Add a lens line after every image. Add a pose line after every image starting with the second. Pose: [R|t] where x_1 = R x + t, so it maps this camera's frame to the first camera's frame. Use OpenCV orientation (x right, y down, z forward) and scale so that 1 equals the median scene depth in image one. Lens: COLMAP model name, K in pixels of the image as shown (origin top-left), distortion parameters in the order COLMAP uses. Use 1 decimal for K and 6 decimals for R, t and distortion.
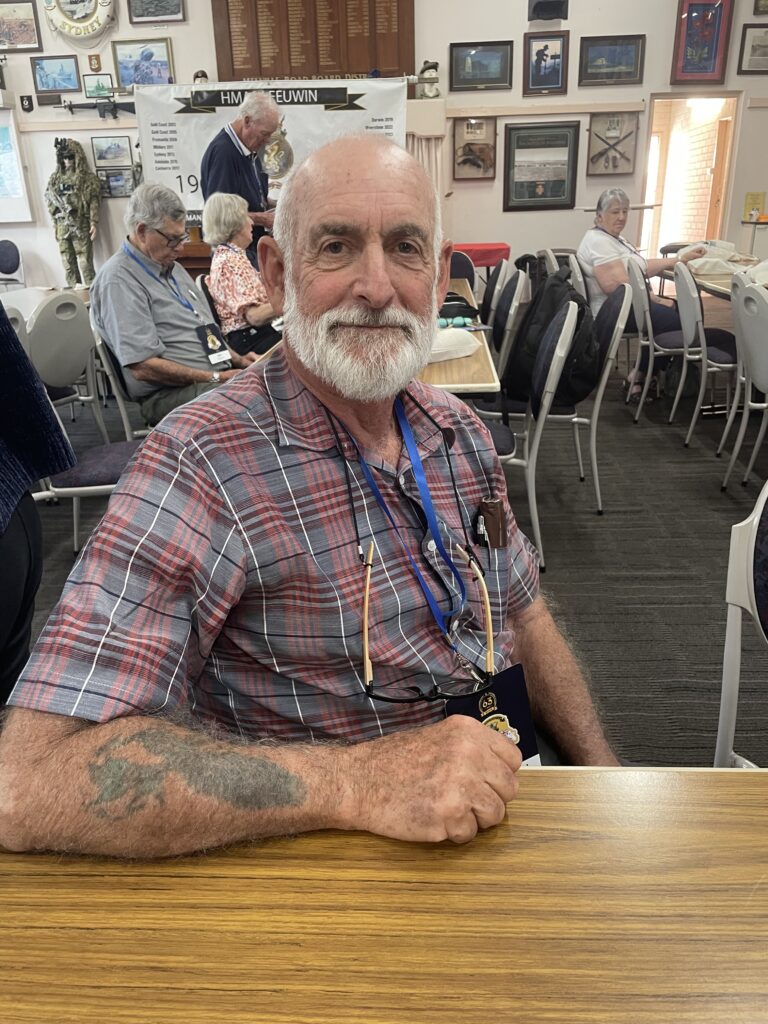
lens RADIAL K [[779.9, 0, 384.0], [0, 779.9, 512.0], [0, 0, 1]] dist [0.085816, -0.116670]
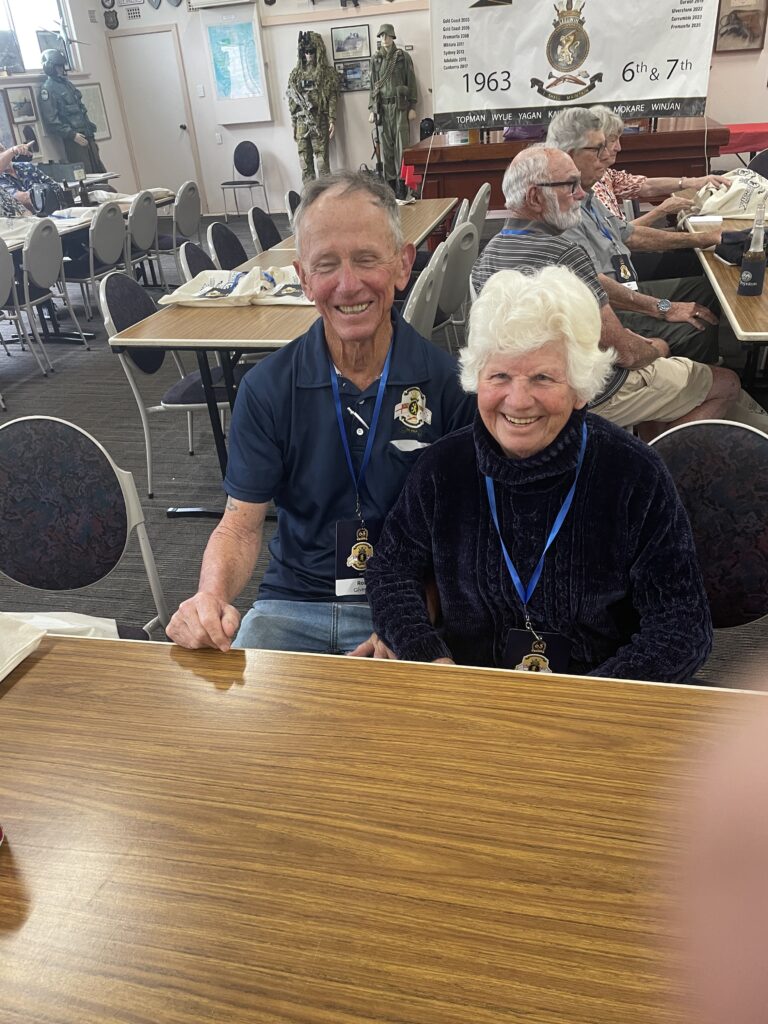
lens RADIAL K [[774.4, 0, 377.5], [0, 774.4, 516.5], [0, 0, 1]] dist [0.082395, -0.106817]
pose [[0.983838, 0.043304, -0.173745, -0.121103], [-0.017478, 0.988907, 0.147507, -0.015279], [0.178205, -0.142086, 0.973681, -0.038040]]
